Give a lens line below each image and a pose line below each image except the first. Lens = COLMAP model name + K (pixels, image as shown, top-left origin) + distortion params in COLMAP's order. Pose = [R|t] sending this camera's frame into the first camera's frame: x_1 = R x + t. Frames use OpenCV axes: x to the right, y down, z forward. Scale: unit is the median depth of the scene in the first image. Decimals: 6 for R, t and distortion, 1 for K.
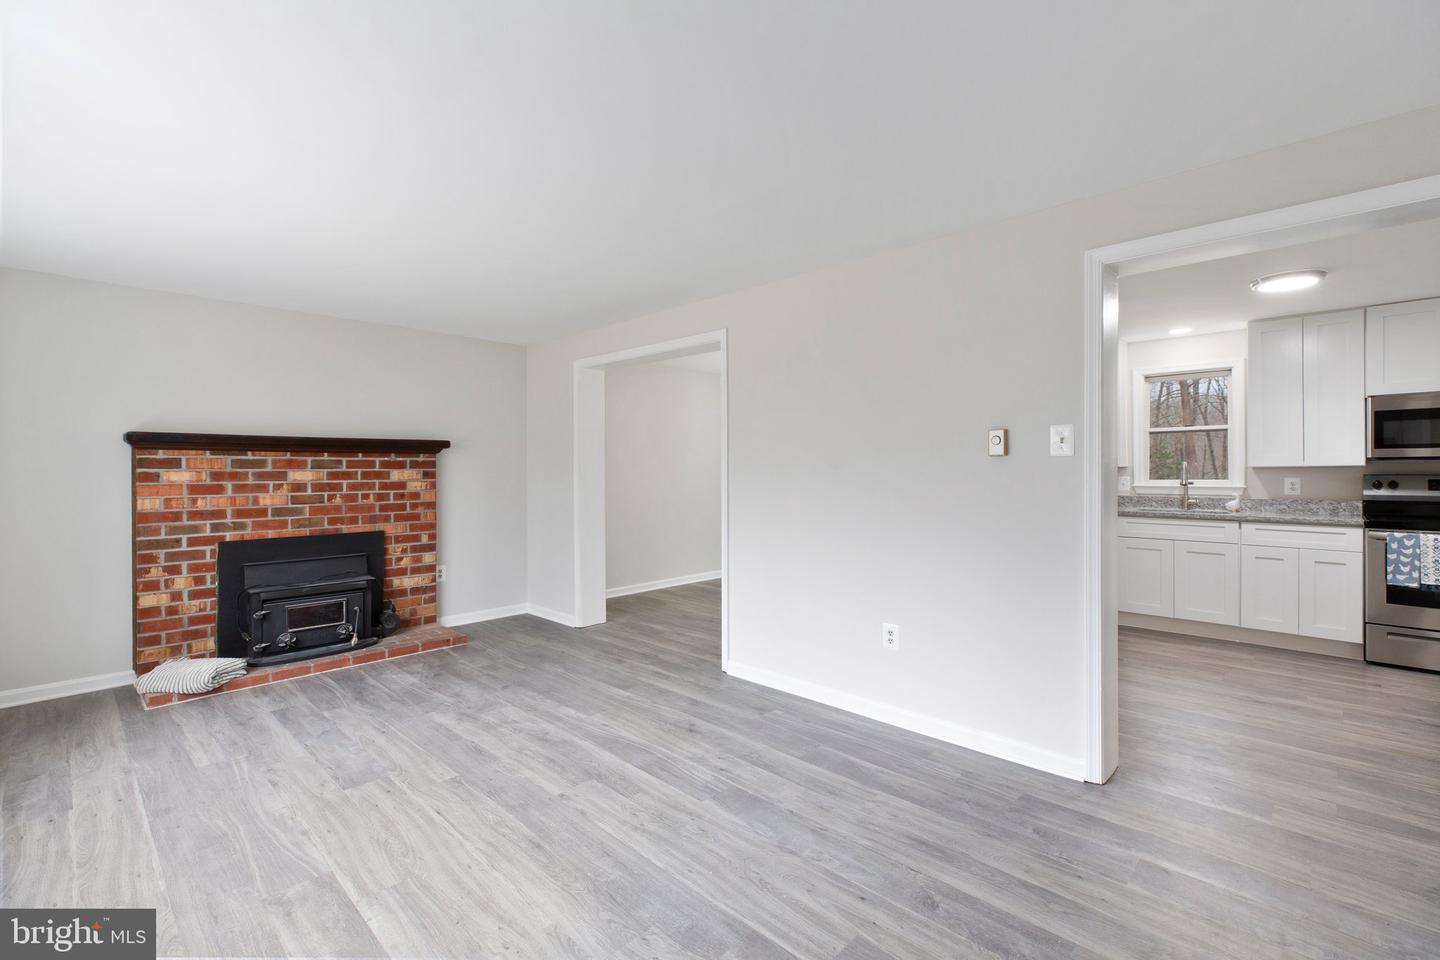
lens RADIAL K [[640.0, 0, 715.8], [0, 640.0, 469.3], [0, 0, 1]] dist [-0.000388, 0.000160]
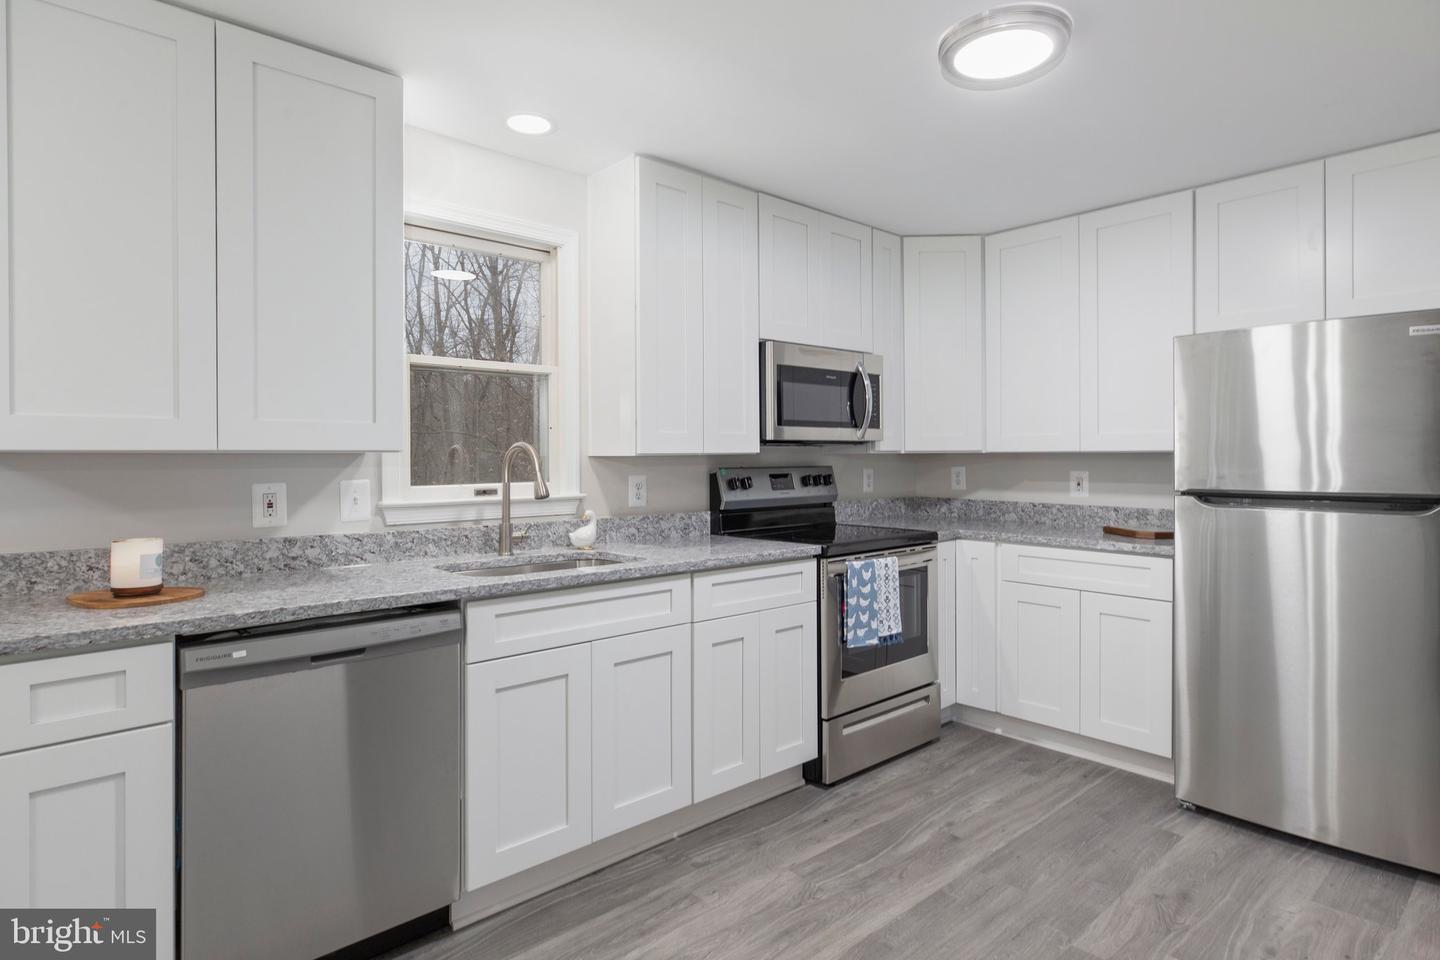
lens RADIAL K [[781.1, 0, 712.6], [0, 781.1, 455.0], [0, 0, 1]] dist [0.002763, 0.000228]
pose [[0.071505, 0.007053, 0.997415, 0.380004], [0.003879, 0.999965, -0.007349, 0.001544], [-0.997433, 0.004394, 0.071475, 1.369032]]
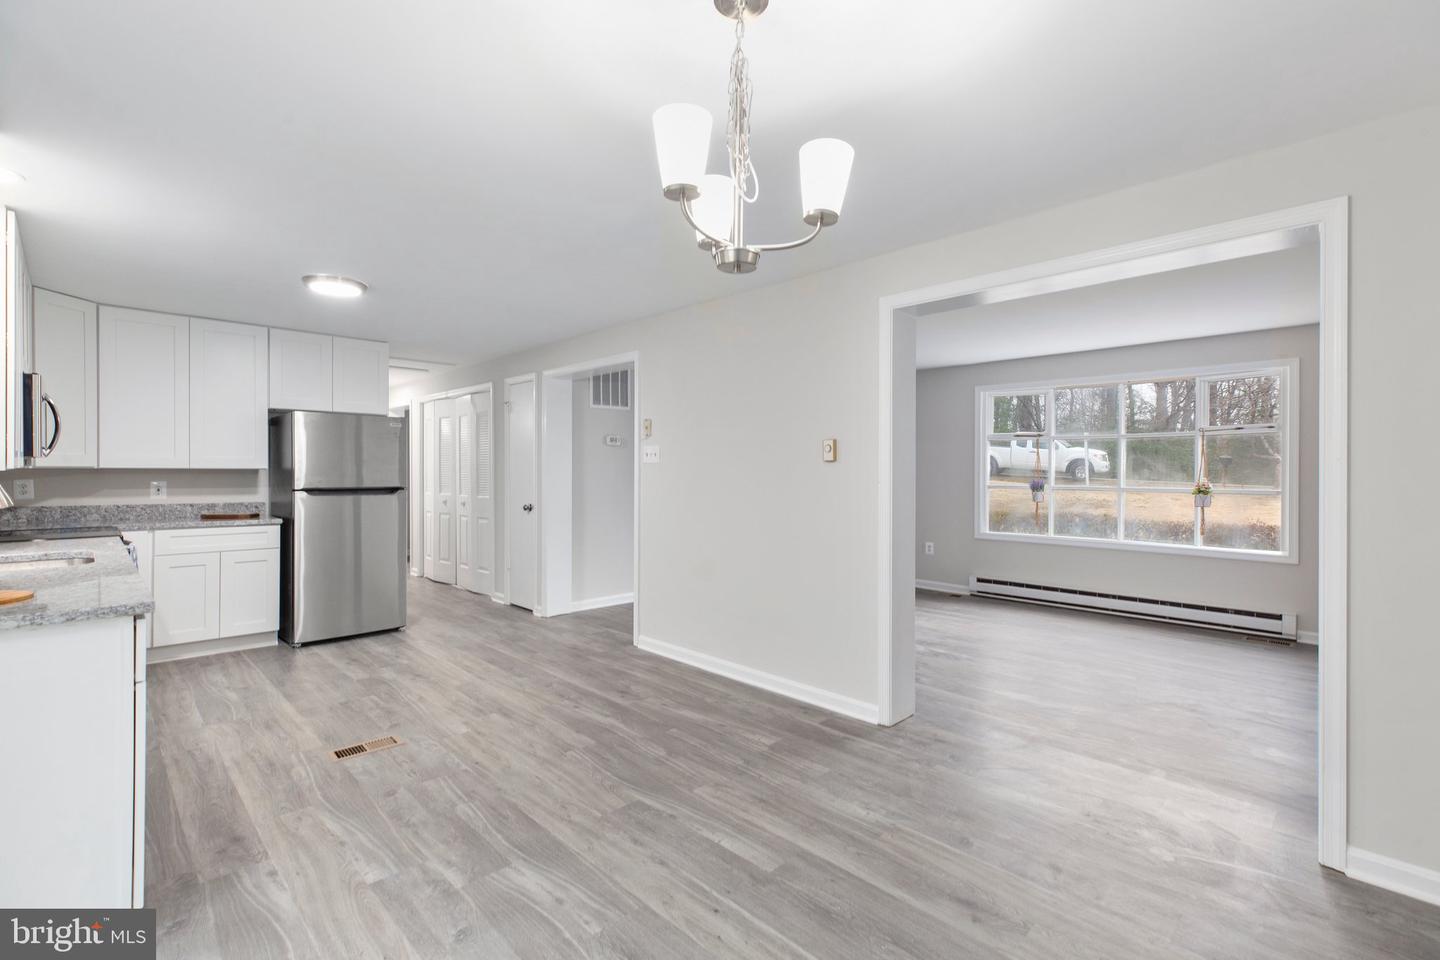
lens RADIAL K [[653.3, 0, 720.0], [0, 653.3, 480.0], [0, 0, 1]] dist [-0.000214, 0.000073]
pose [[-0.999557, 0.000671, 0.029762, 0.302967], [0.001138, 0.999876, 0.015675, -0.004767], [-0.029748, 0.015701, -0.999434, 2.352591]]
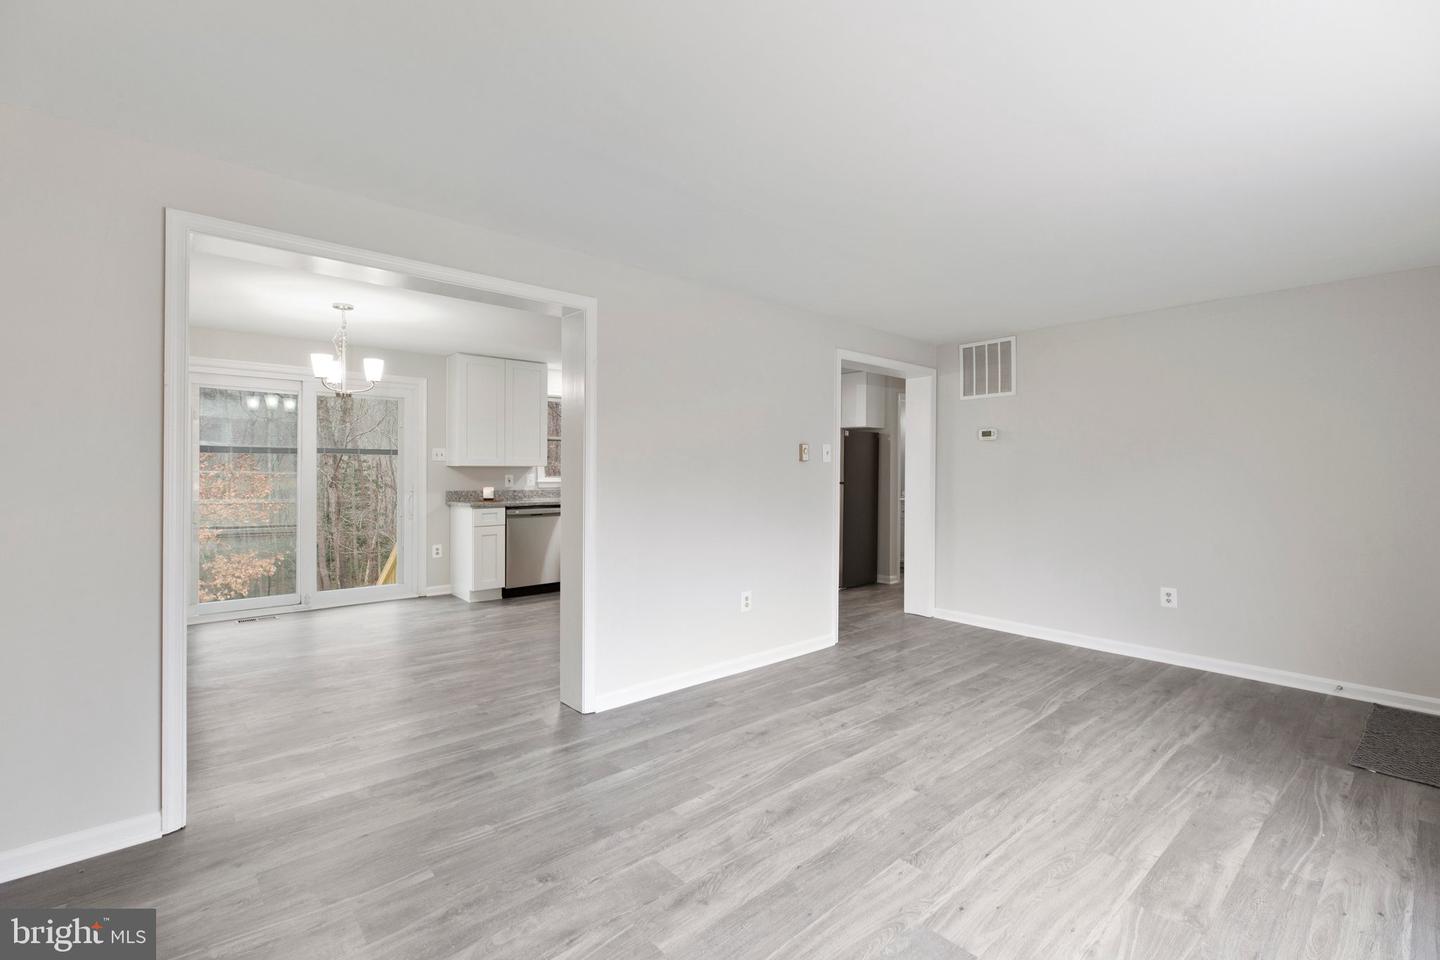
lens RADIAL K [[640.0, 0, 715.8], [0, 640.0, 469.3], [0, 0, 1]] dist [-0.000388, 0.000160]
pose [[0.077694, 0.000348, 0.996977, -1.007969], [-0.004063, 0.999992, -0.000033, 0.000040], [-0.996969, -0.004048, 0.077695, 0.976042]]
